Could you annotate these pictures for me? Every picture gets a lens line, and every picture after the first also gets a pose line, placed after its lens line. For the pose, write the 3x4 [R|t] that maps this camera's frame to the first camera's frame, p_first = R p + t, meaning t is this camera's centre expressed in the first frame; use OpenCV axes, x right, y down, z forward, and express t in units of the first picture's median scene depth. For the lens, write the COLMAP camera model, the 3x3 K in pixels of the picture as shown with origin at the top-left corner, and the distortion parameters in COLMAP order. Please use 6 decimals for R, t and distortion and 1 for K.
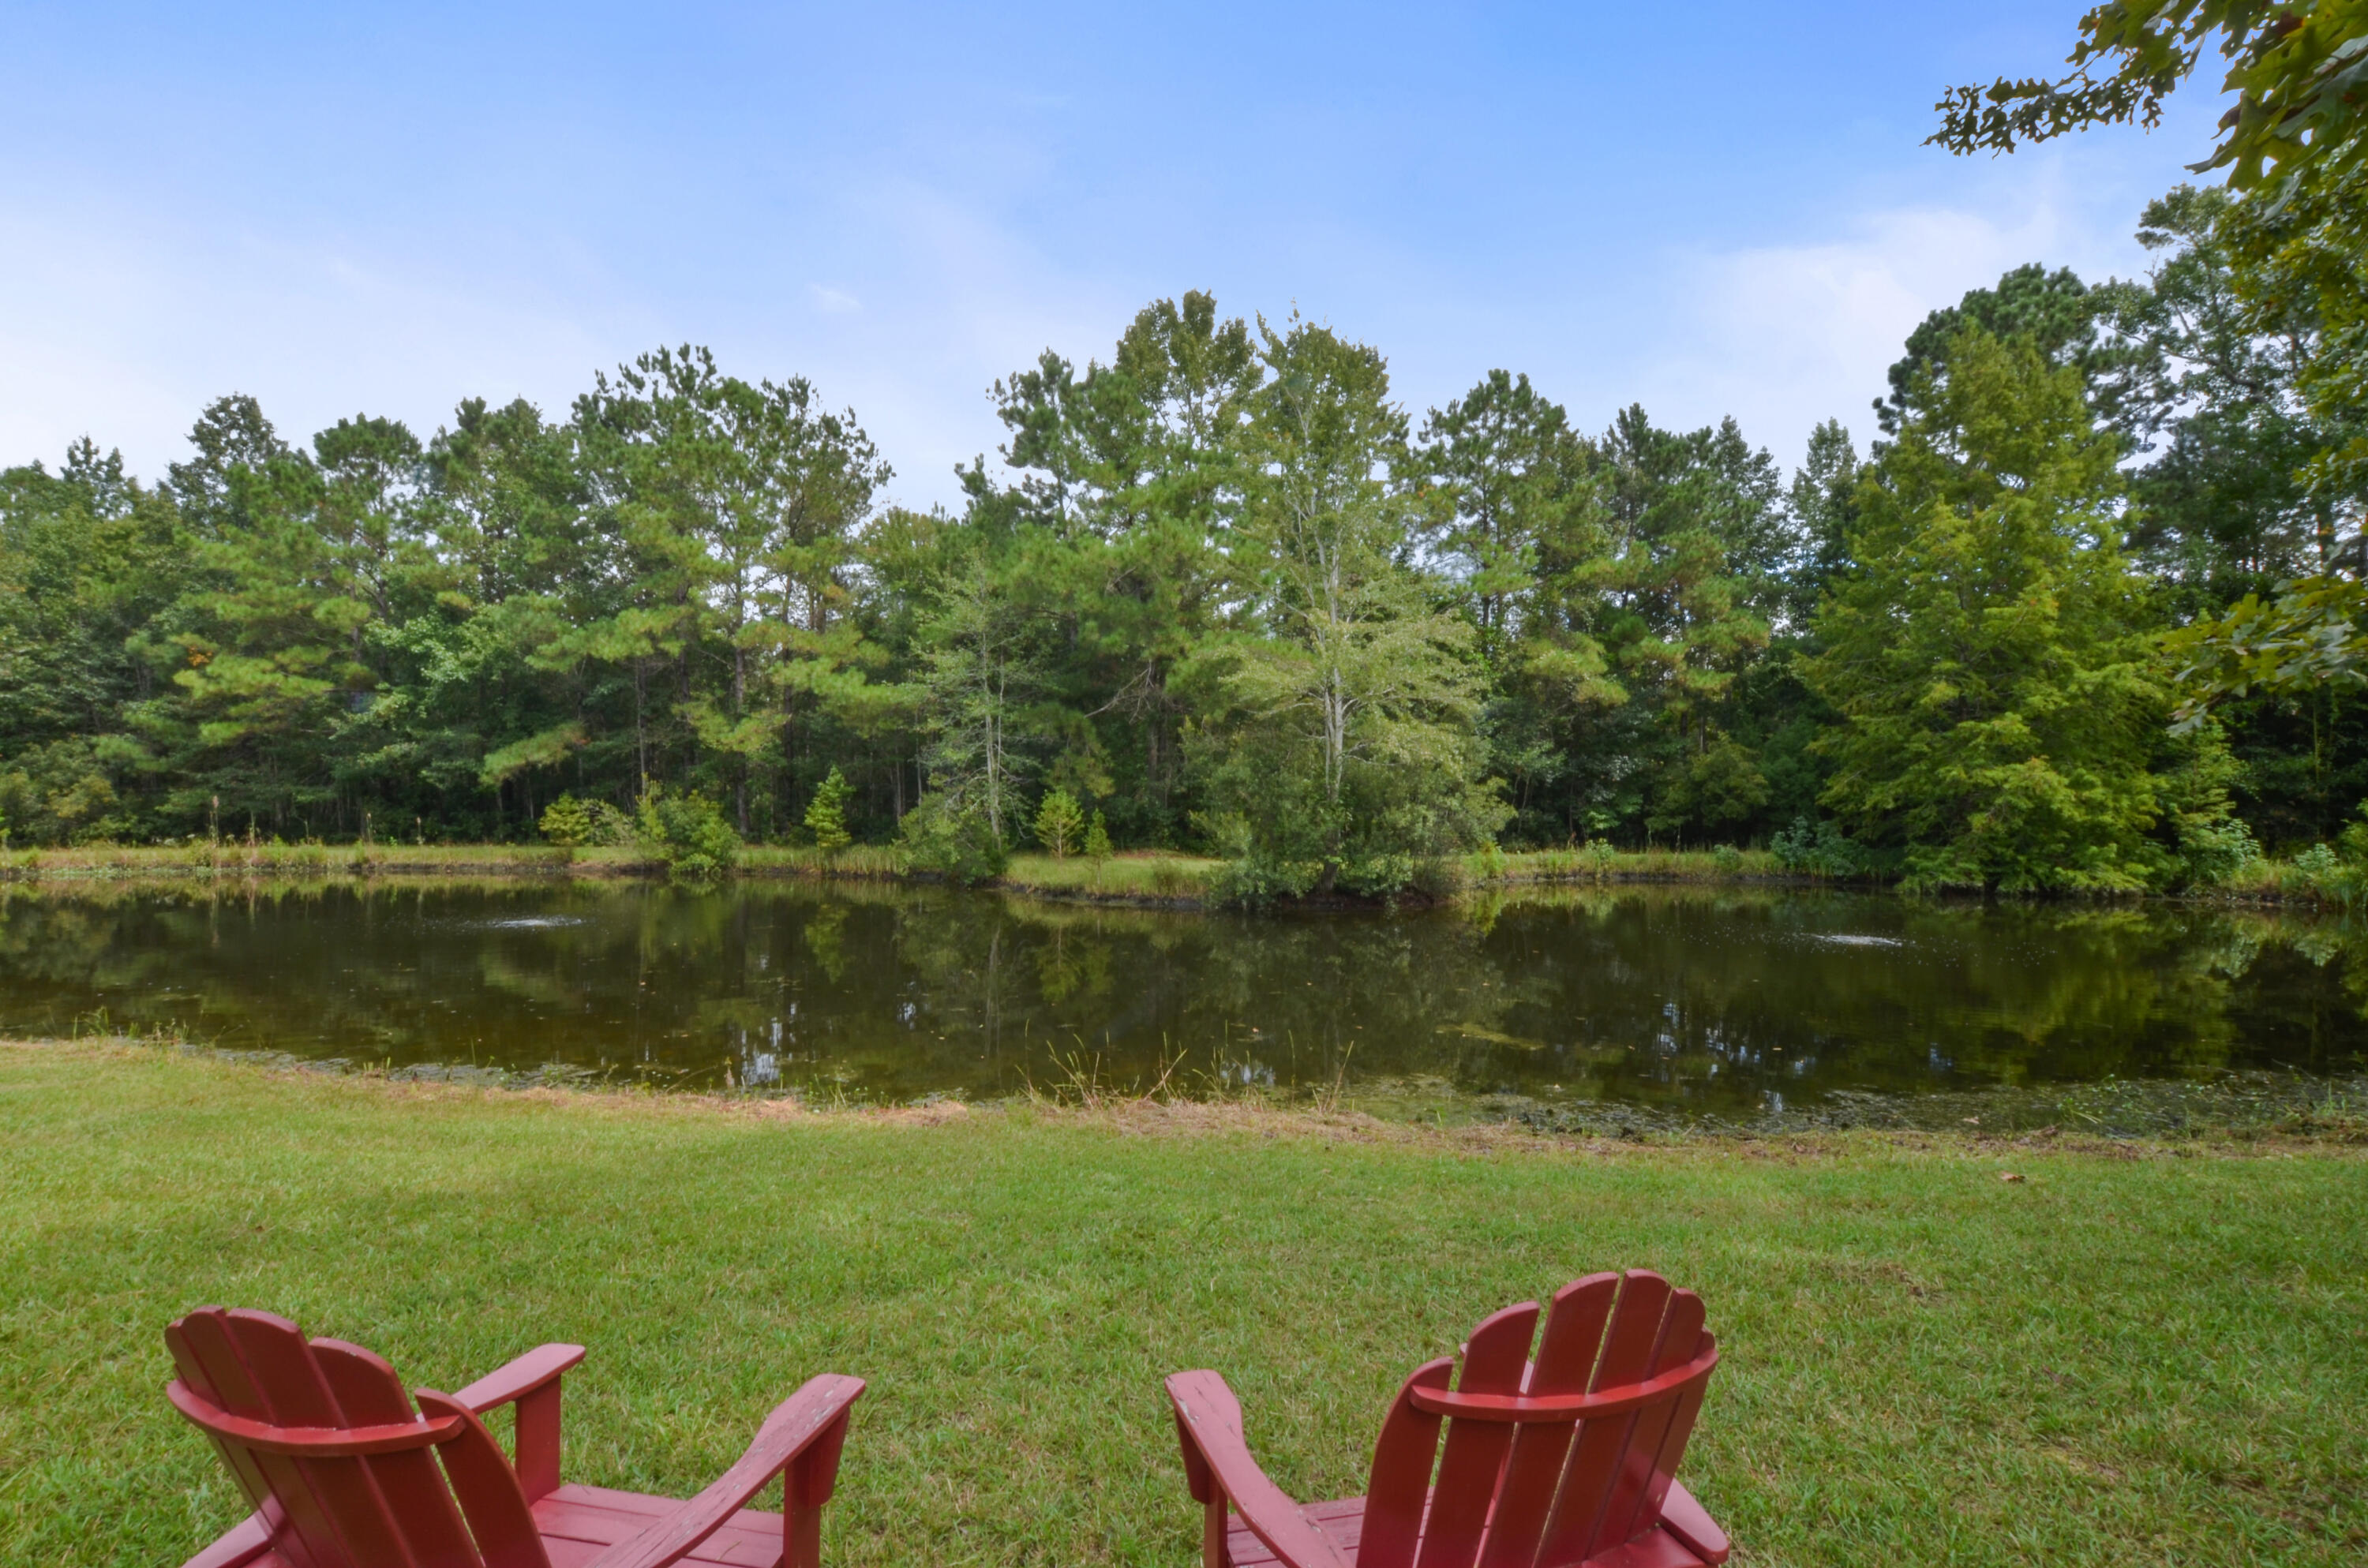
lens RADIAL K [[1051.7, 0, 1179.5], [0, 1051.7, 790.5], [0, 0, 1]] dist [-0.002116, -0.000123]
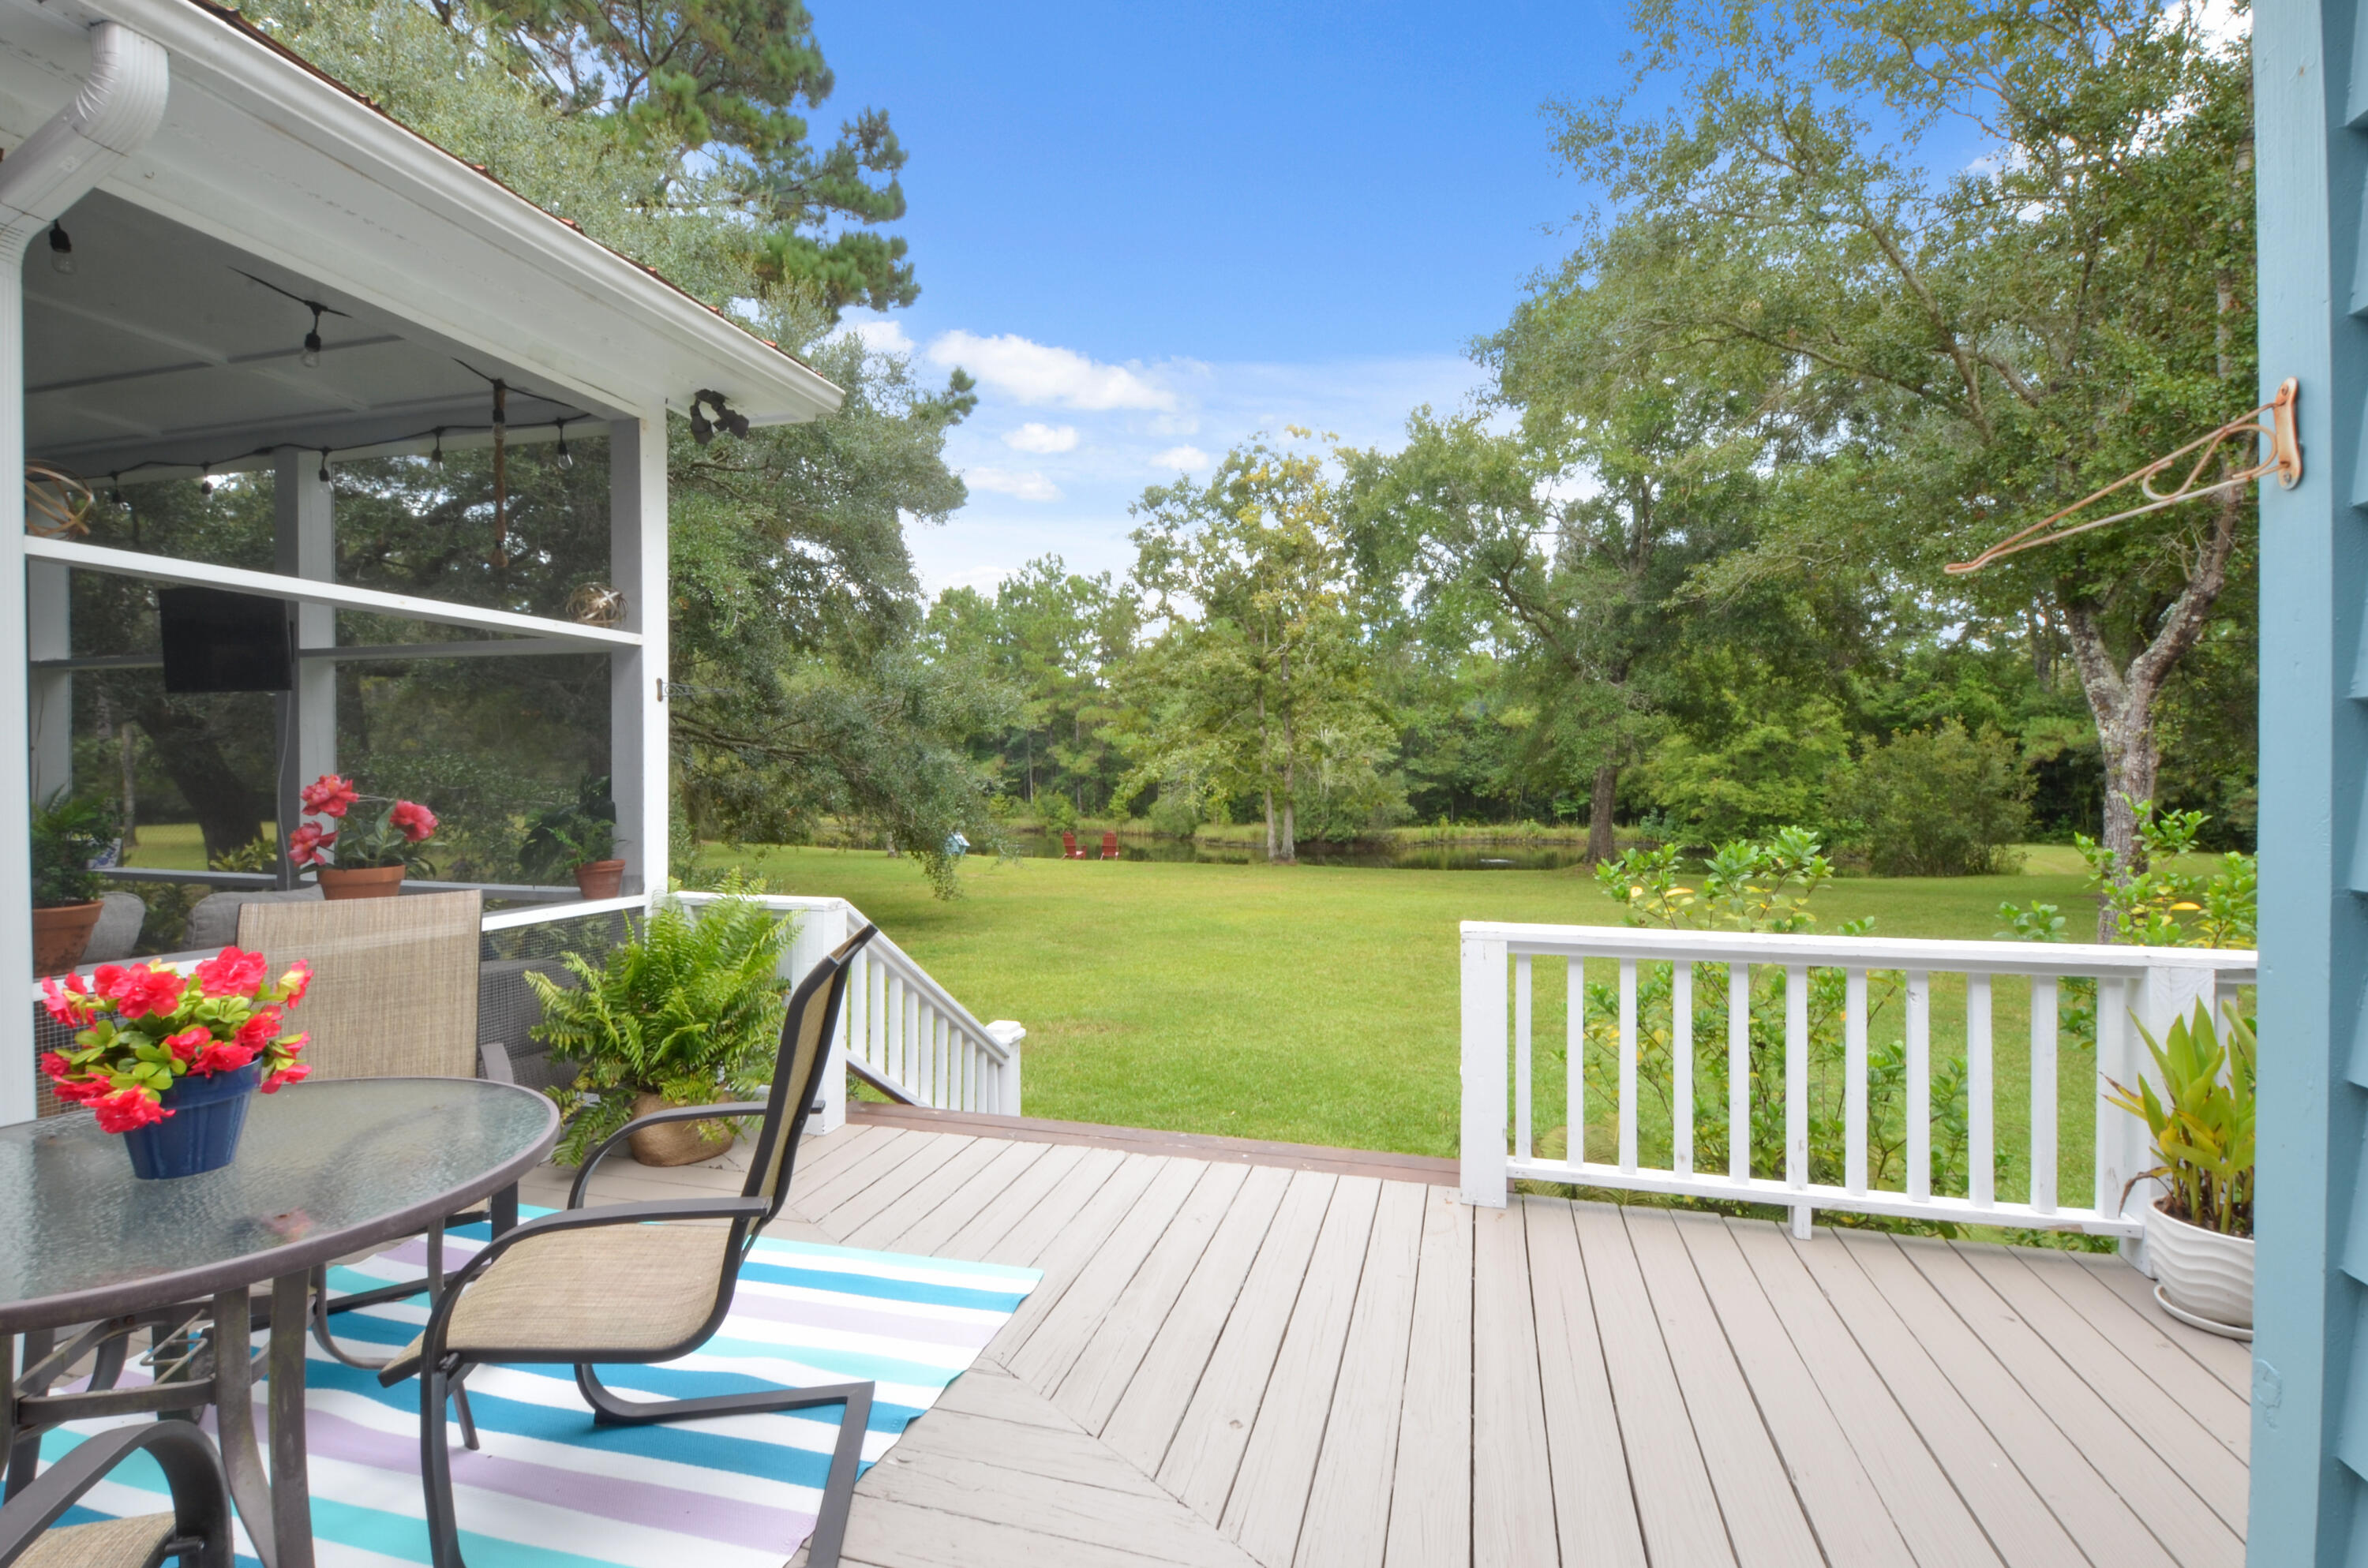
lens RADIAL K [[1051.7, 0, 1195.6], [0, 1051.7, 781.3], [0, 0, 1]] dist [-0.002116, -0.000123]
pose [[0.963193, 0.000120, -0.268811, 0.328554], [0.004052, 0.999880, 0.014964, -0.046747], [0.268780, -0.015503, 0.963077, -0.853741]]
